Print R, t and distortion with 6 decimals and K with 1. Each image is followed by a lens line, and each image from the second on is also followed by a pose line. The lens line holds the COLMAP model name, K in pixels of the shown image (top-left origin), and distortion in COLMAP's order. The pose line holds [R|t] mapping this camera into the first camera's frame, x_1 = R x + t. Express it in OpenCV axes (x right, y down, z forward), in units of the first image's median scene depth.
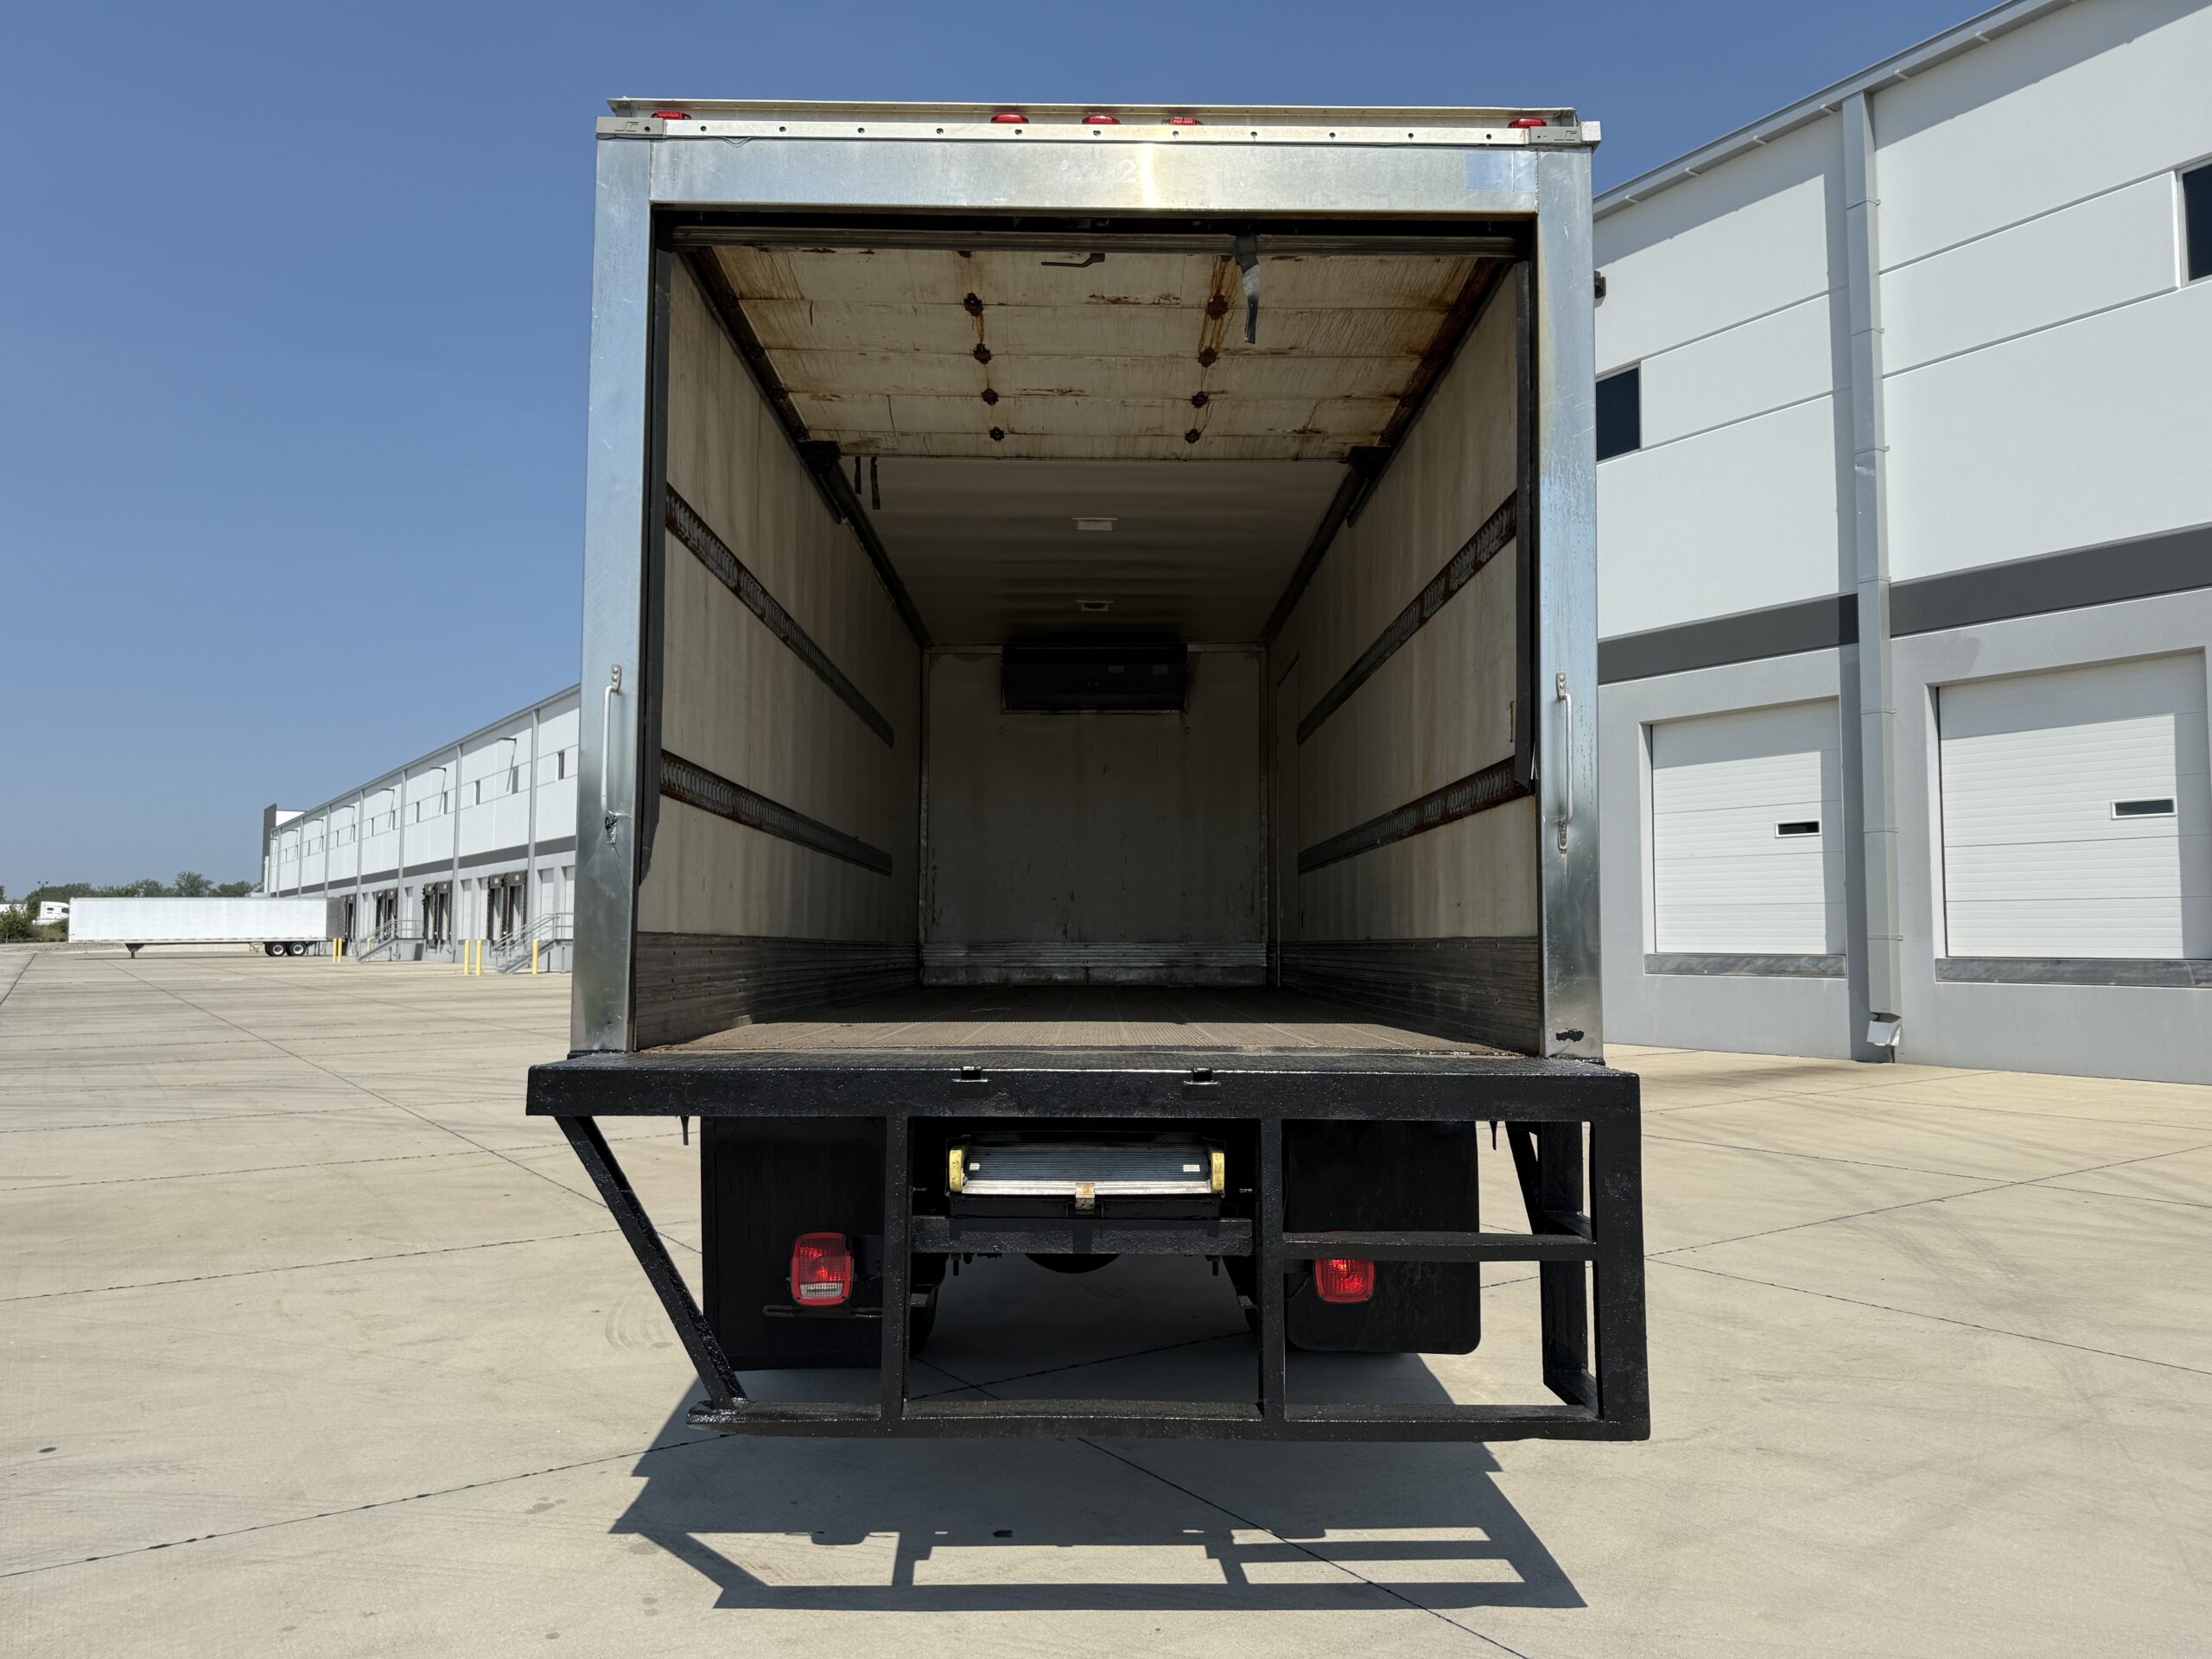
lens RADIAL K [[1543.4, 0, 1106.0], [0, 1543.4, 829.5], [0, 0, 1]] dist [0.101775, -0.133982]
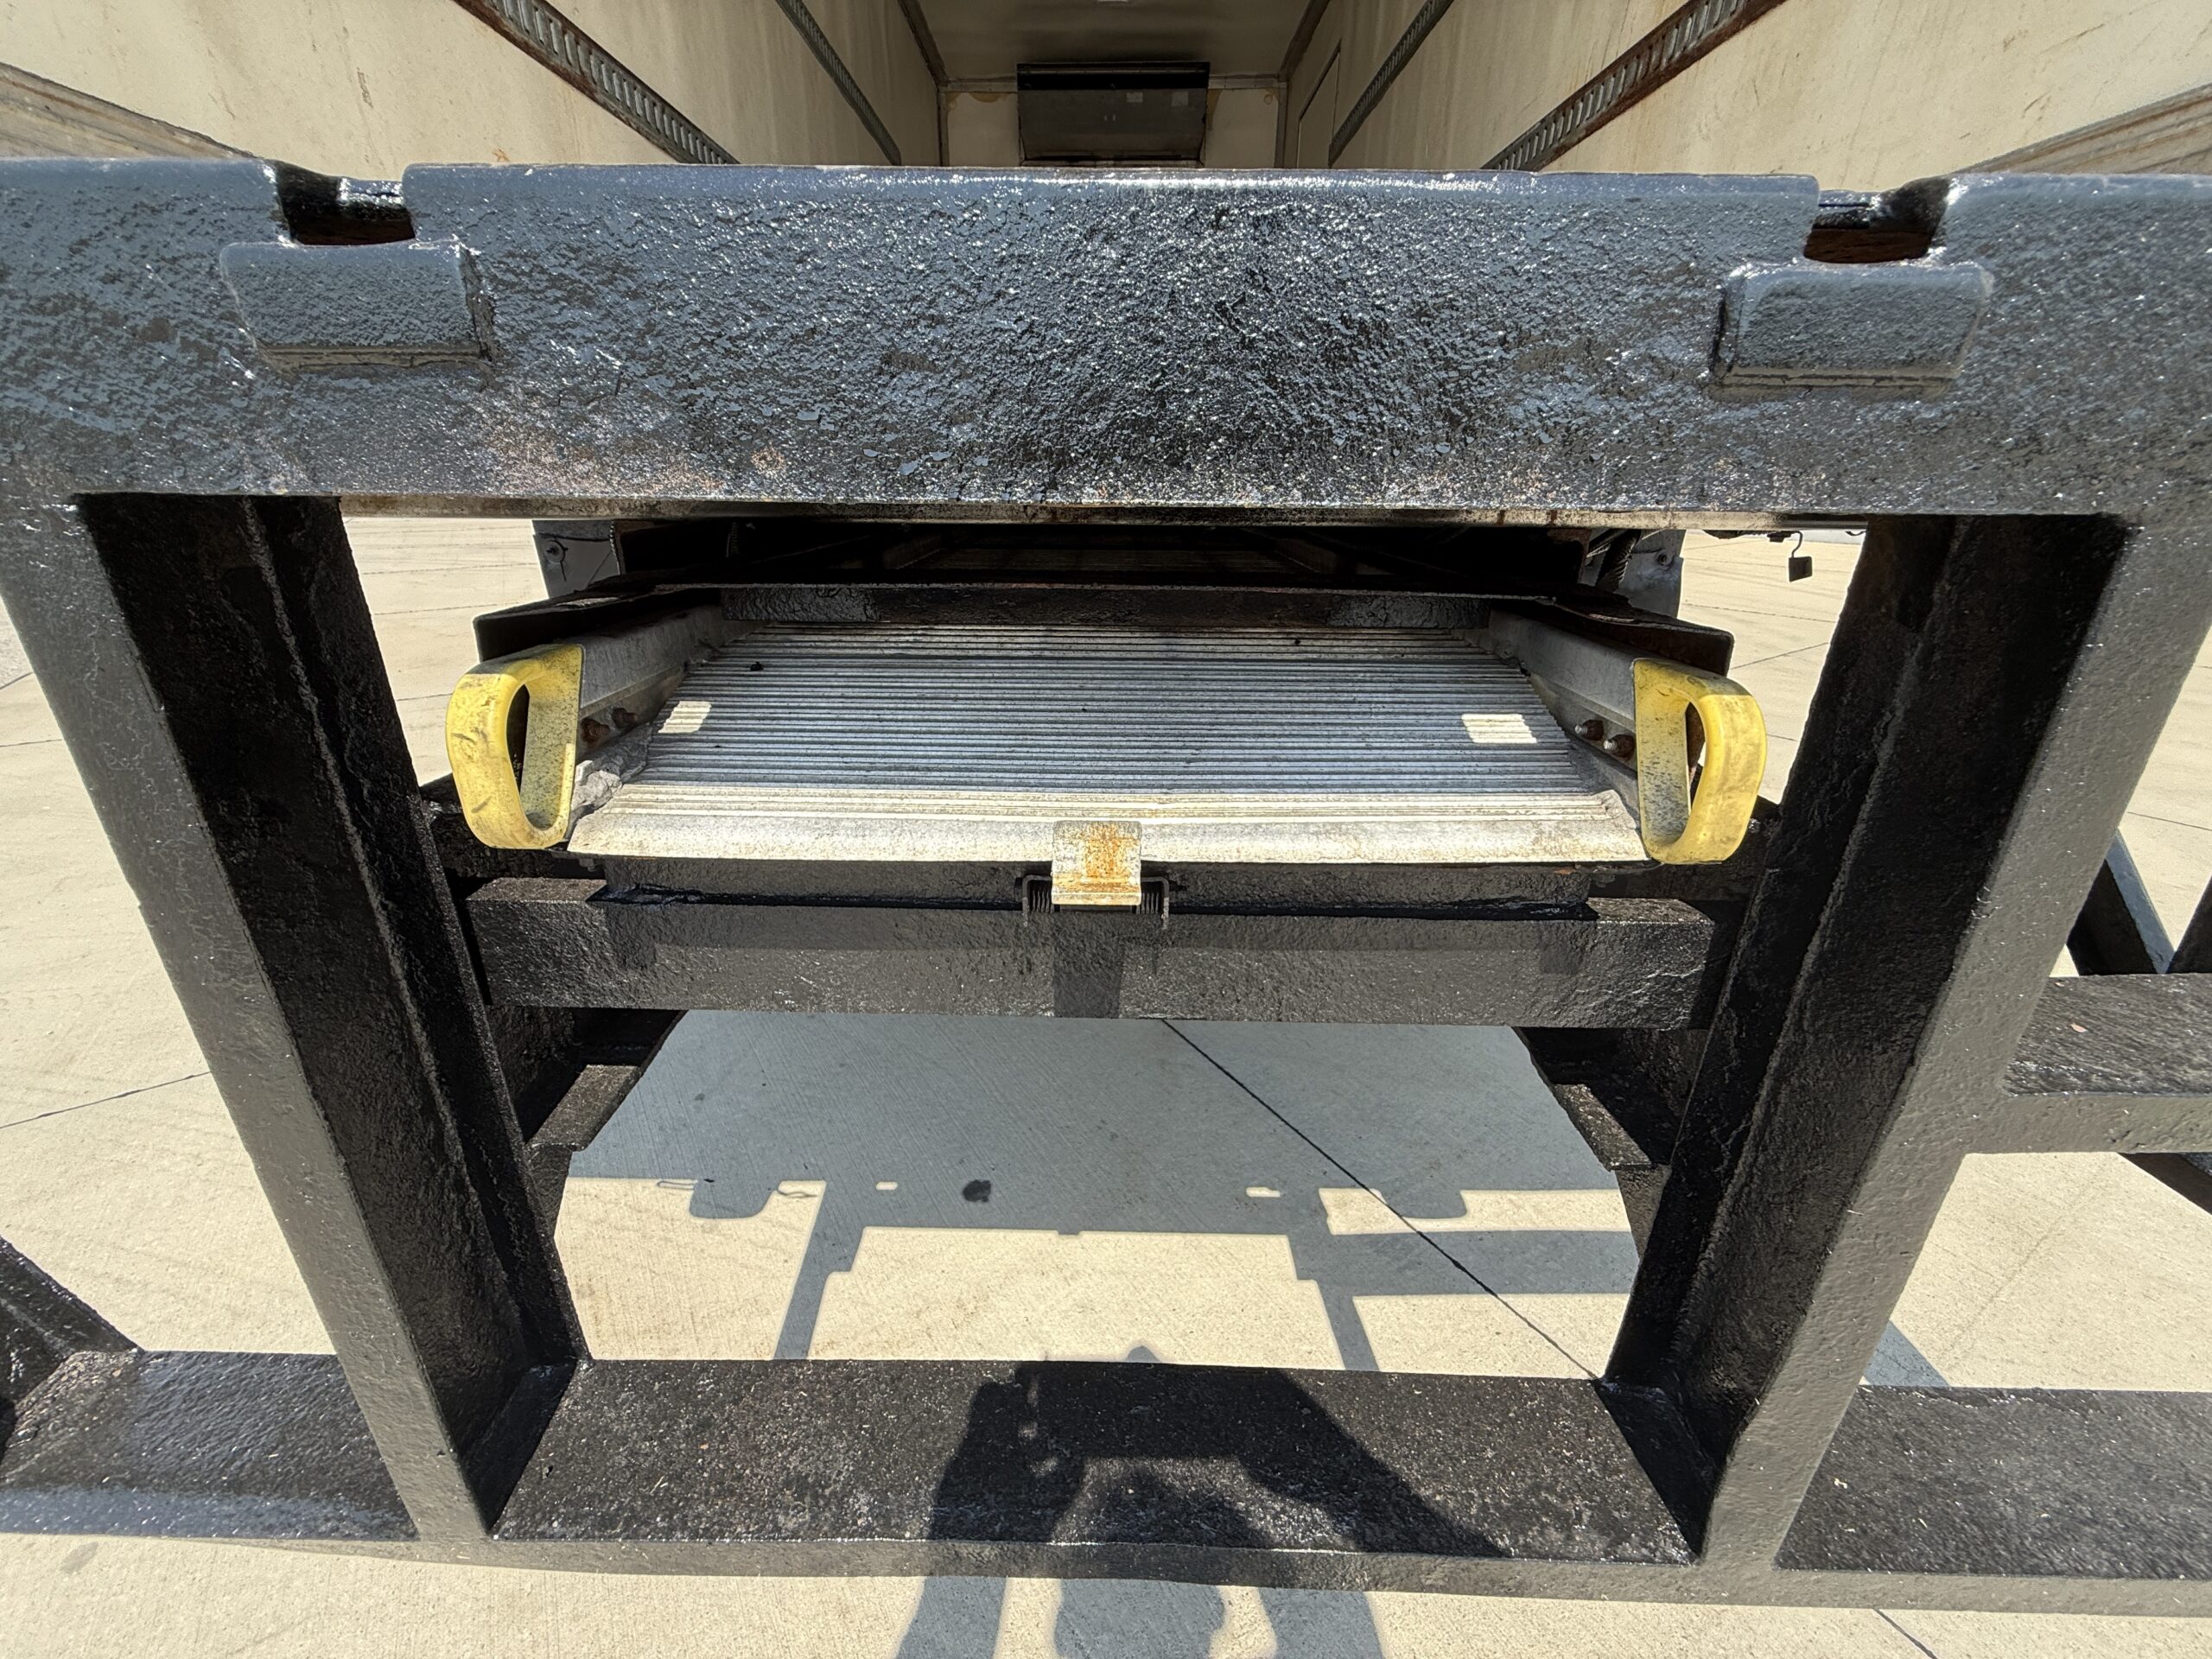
lens RADIAL K [[872.7, 0, 1091.6], [0, 872.7, 828.7], [0, 0, 1]] dist [0.002079, -0.000127]
pose [[0.999702, 0.008347, -0.022953, -0.006480], [0.002827, 0.893919, 0.448220, 0.097258], [0.024259, -0.448151, 0.893629, 0.500334]]
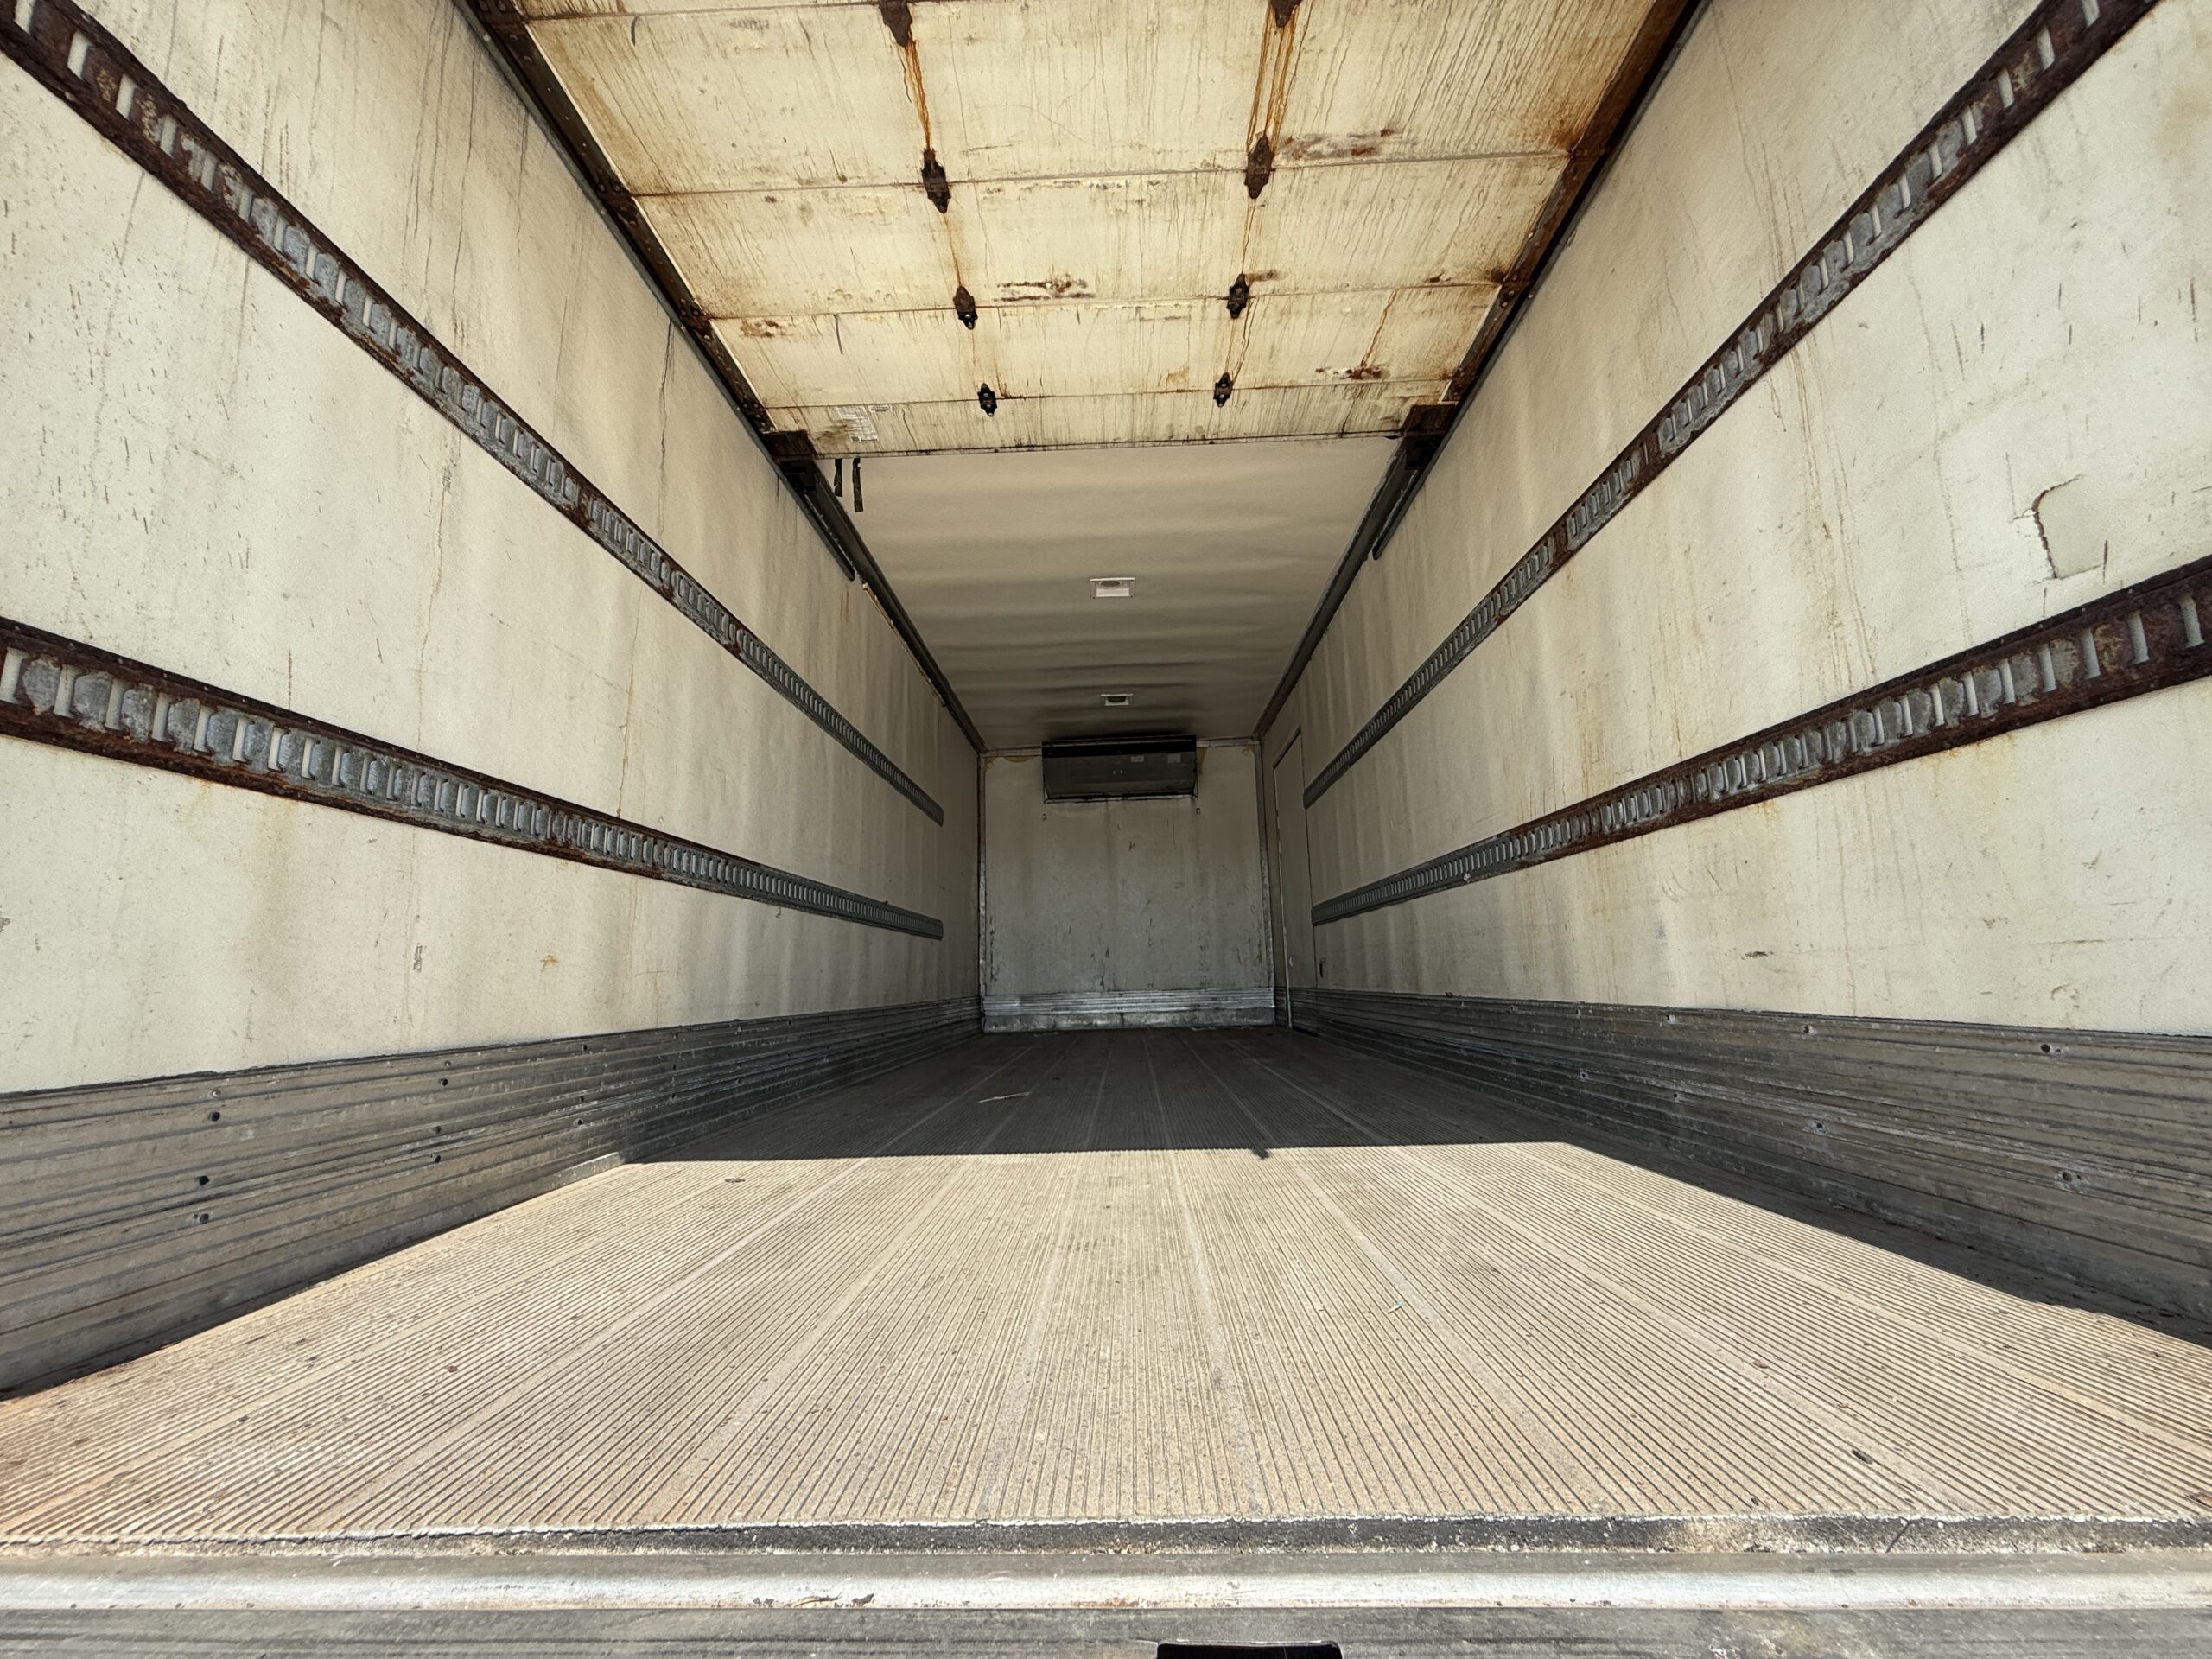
lens RADIAL K [[872.7, 0, 1091.6], [0, 872.7, 828.7], [0, 0, 1]] dist [0.002079, -0.000127]
pose [[0.998374, -0.037763, -0.042694, -0.003124], [0.033499, 0.994767, -0.096517, 0.021121], [0.046116, 0.094930, 0.994415, 0.547896]]
